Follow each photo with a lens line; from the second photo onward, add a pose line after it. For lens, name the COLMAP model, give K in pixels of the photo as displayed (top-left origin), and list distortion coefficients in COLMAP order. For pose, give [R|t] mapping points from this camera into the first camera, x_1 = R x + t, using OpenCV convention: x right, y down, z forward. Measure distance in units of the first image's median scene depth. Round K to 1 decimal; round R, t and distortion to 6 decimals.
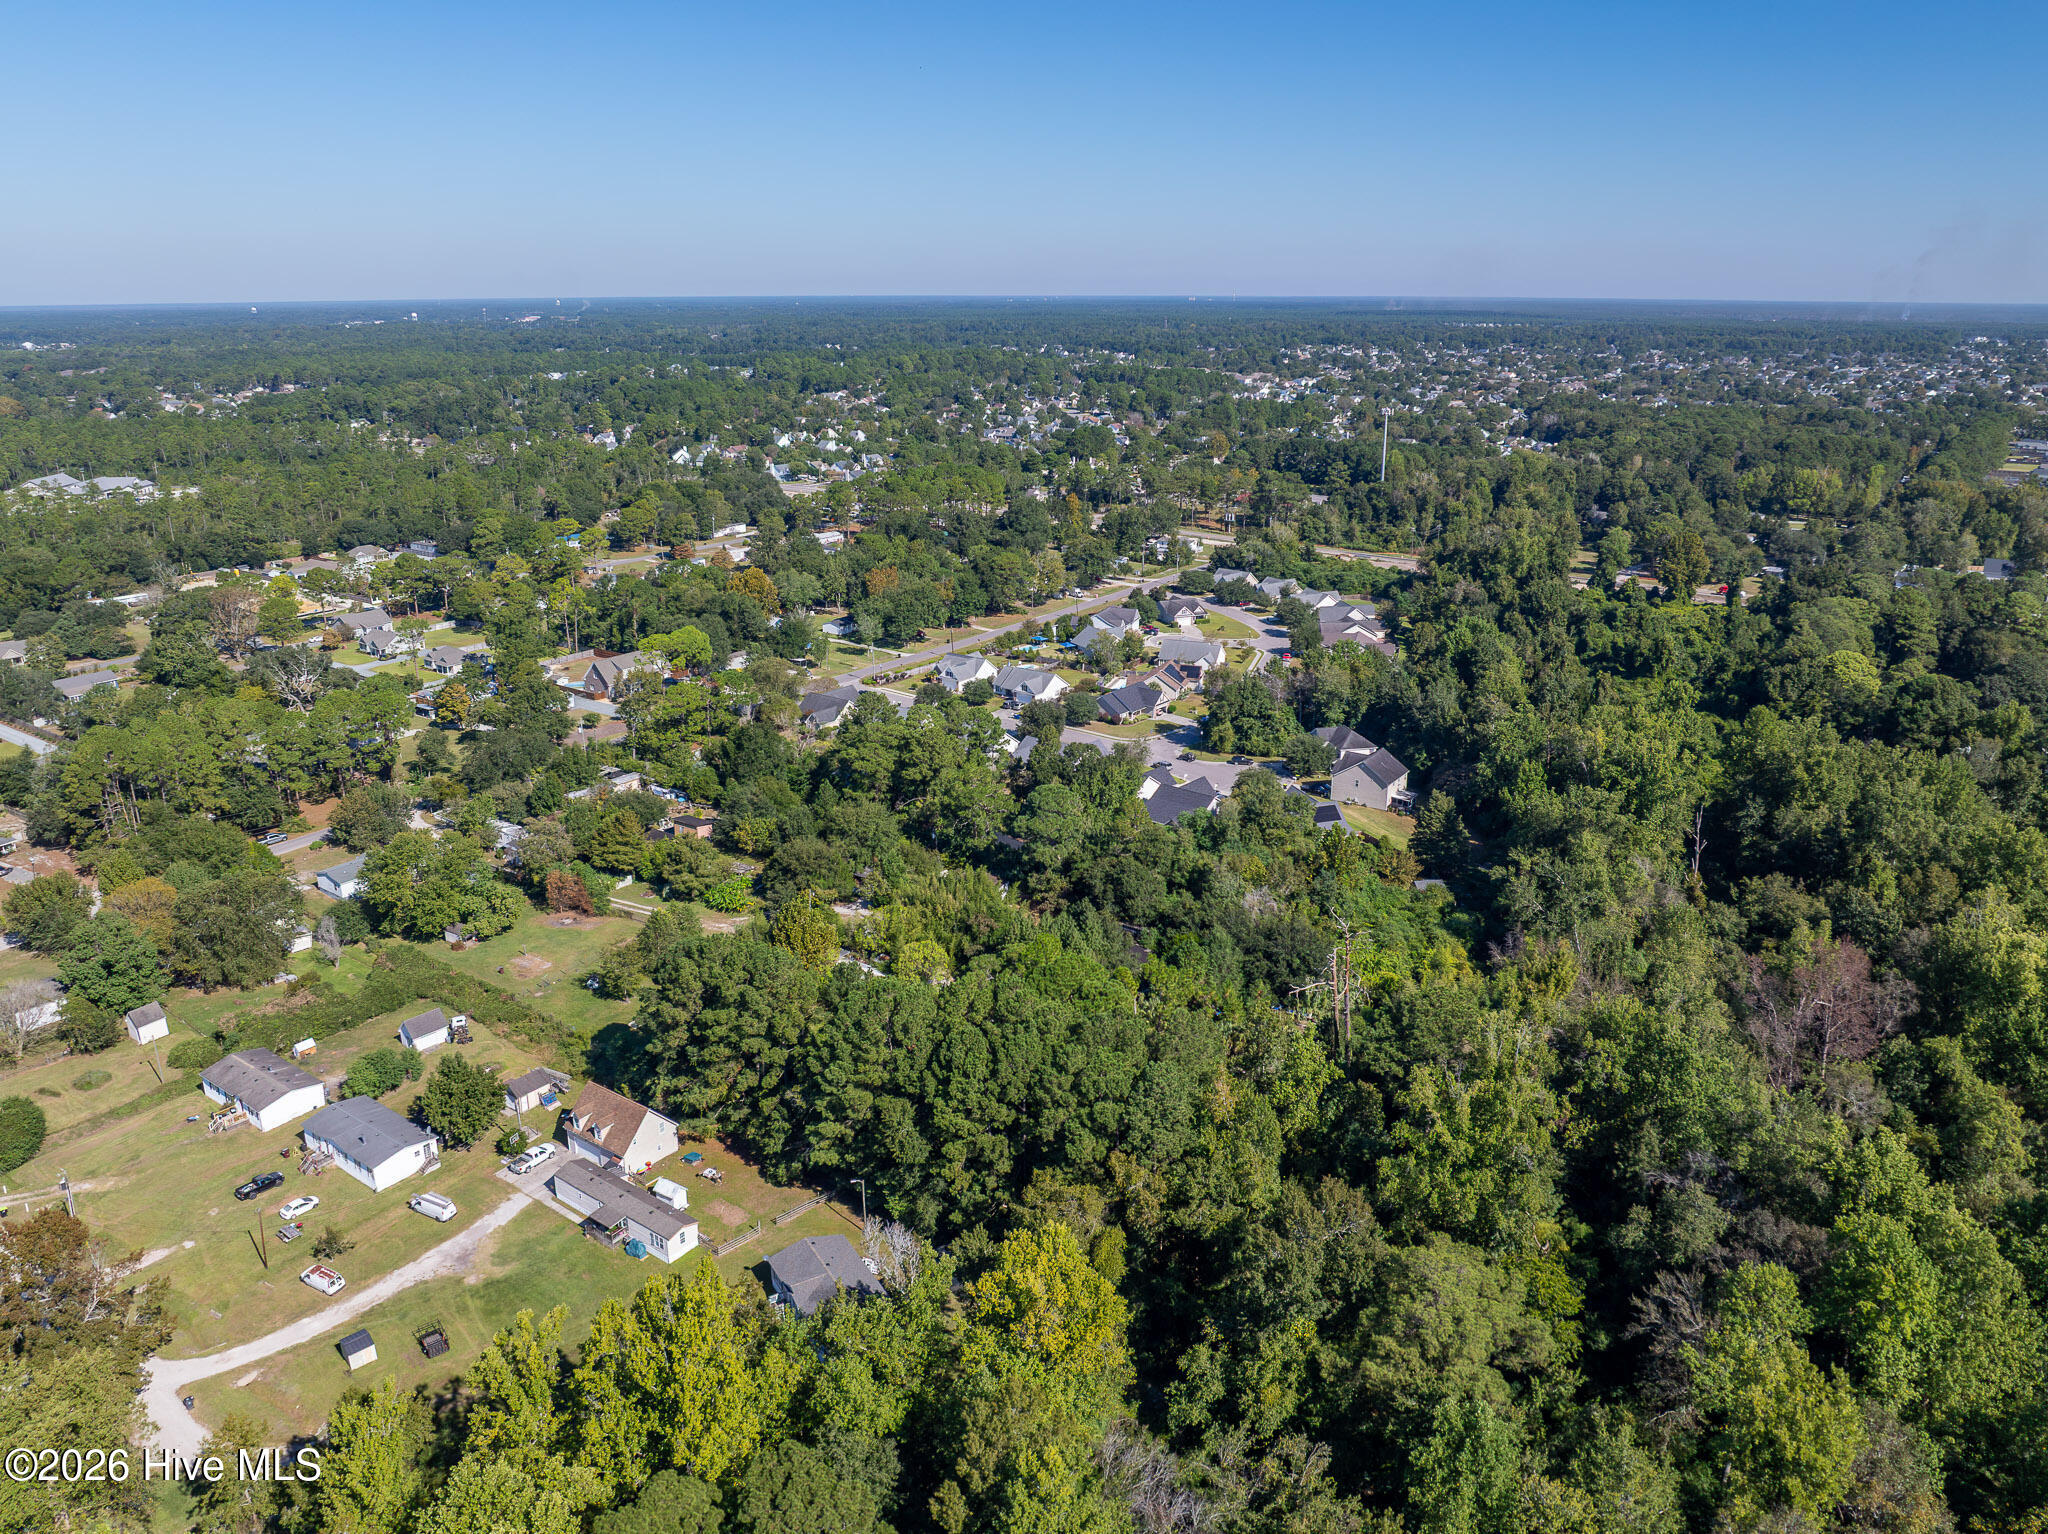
lens RADIAL K [[1456.3, 0, 1024.0], [0, 1456.3, 767.0], [0, 0, 1]] dist [-0.054340, 0.028363]
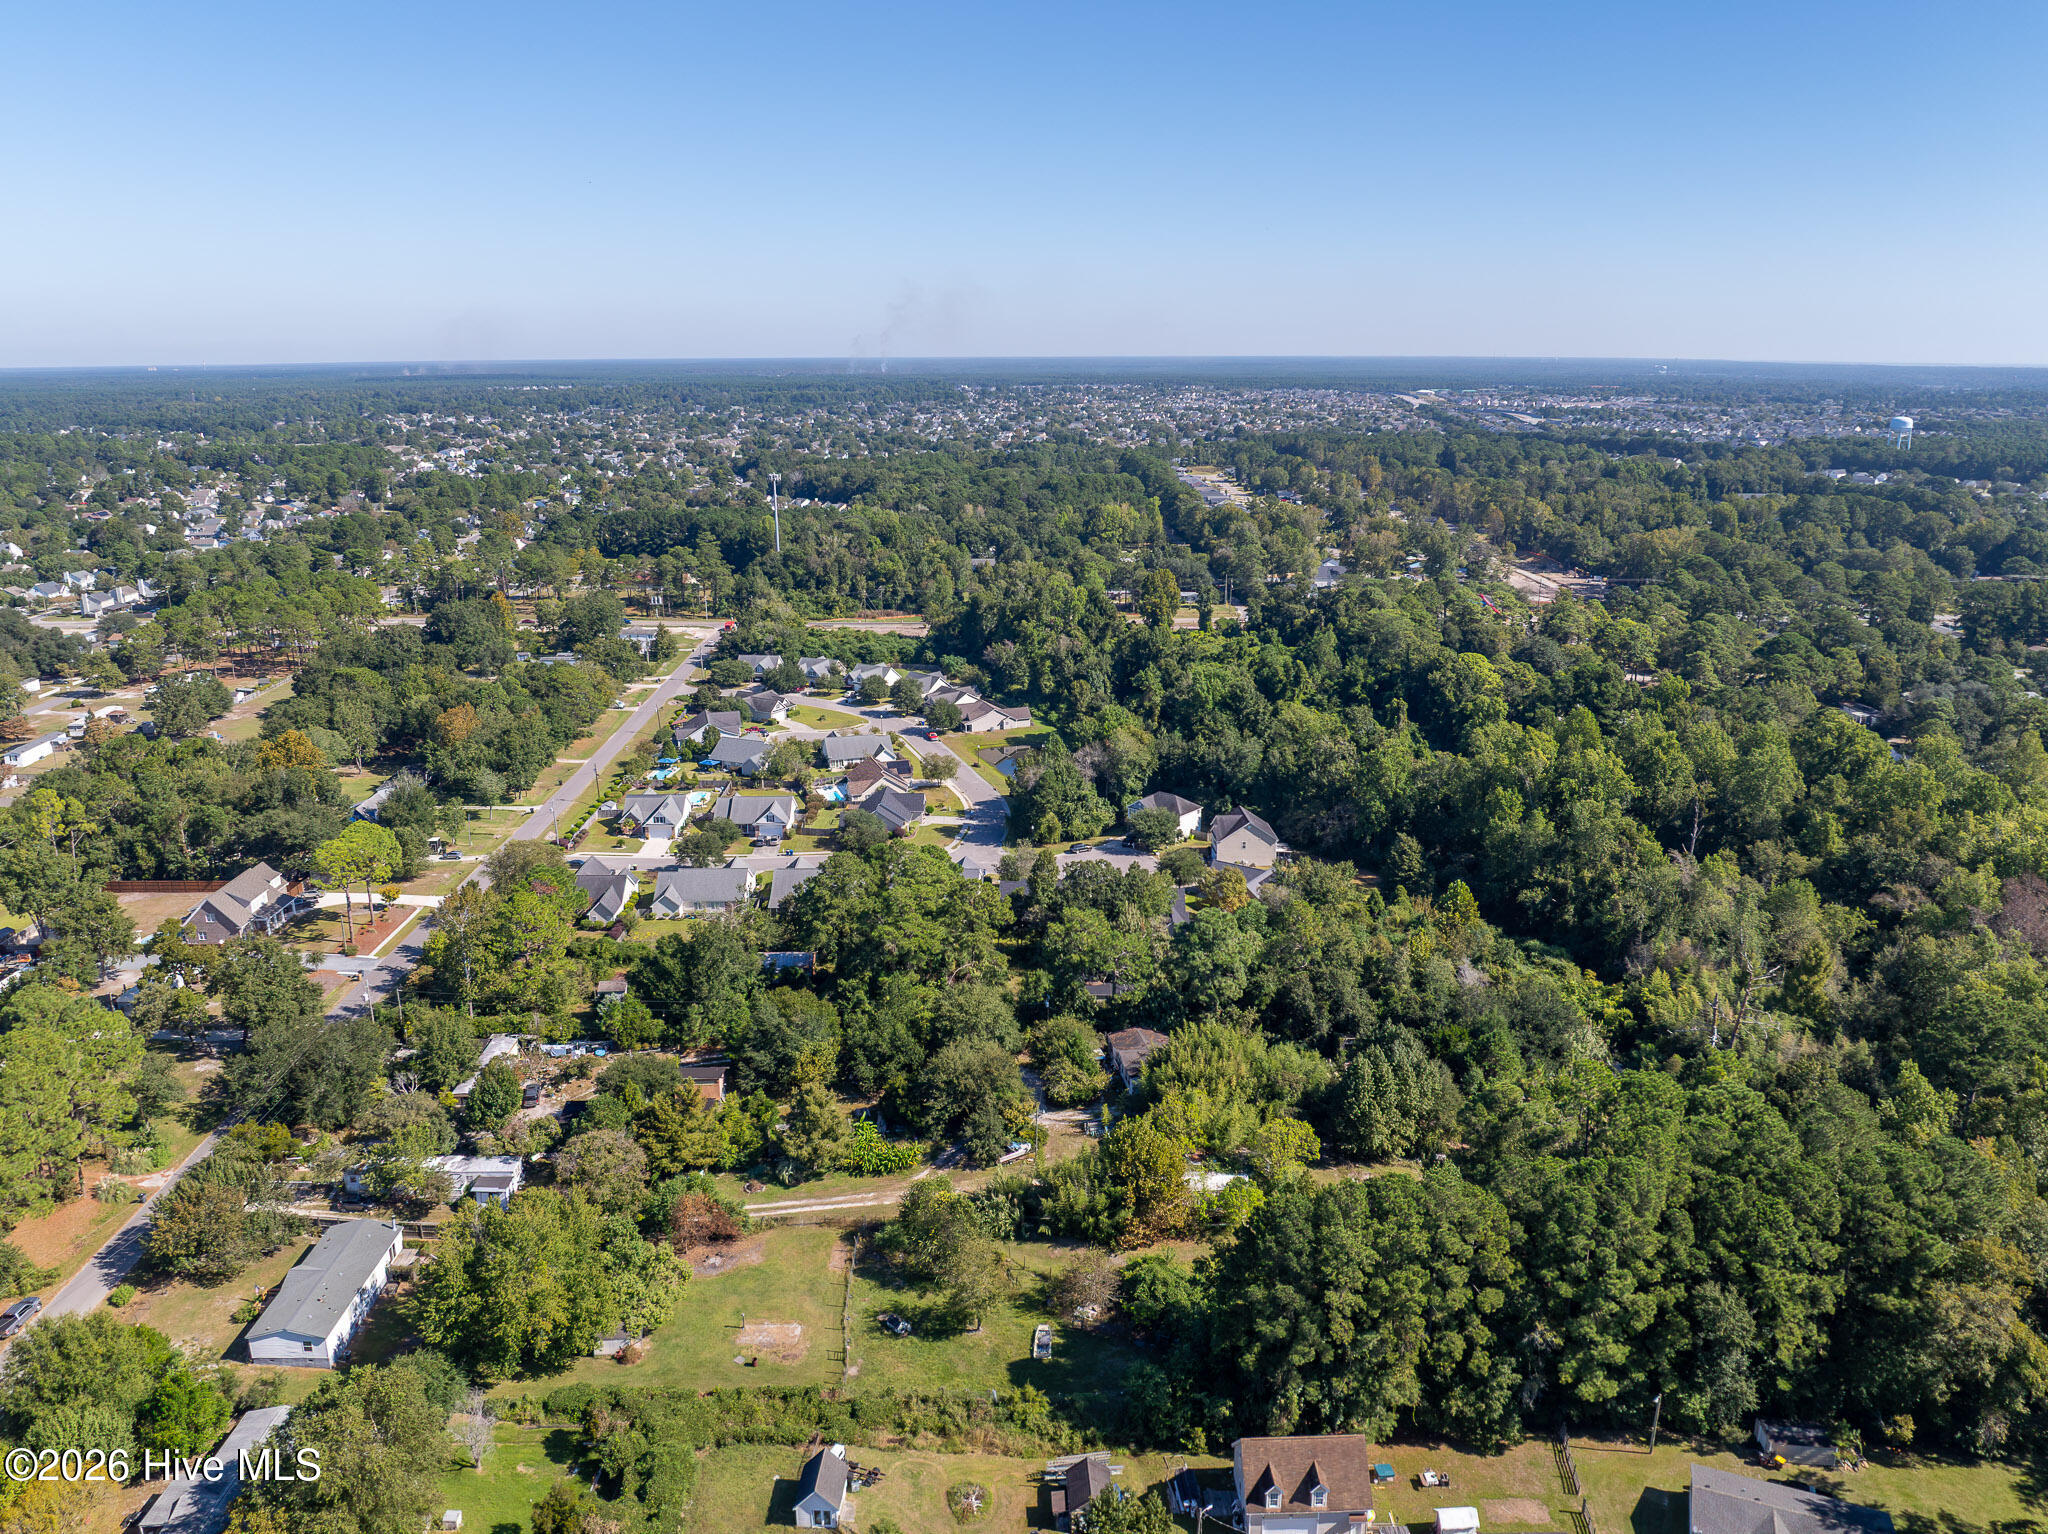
lens RADIAL K [[1456.3, 0, 1024.0], [0, 1456.3, 767.0], [0, 0, 1]] dist [-0.054340, 0.028363]
pose [[0.795012, -0.168841, 0.582622, -0.301299], [0.192019, 0.981138, 0.022311, -0.060176], [-0.575399, 0.094137, 0.812437, 0.179732]]
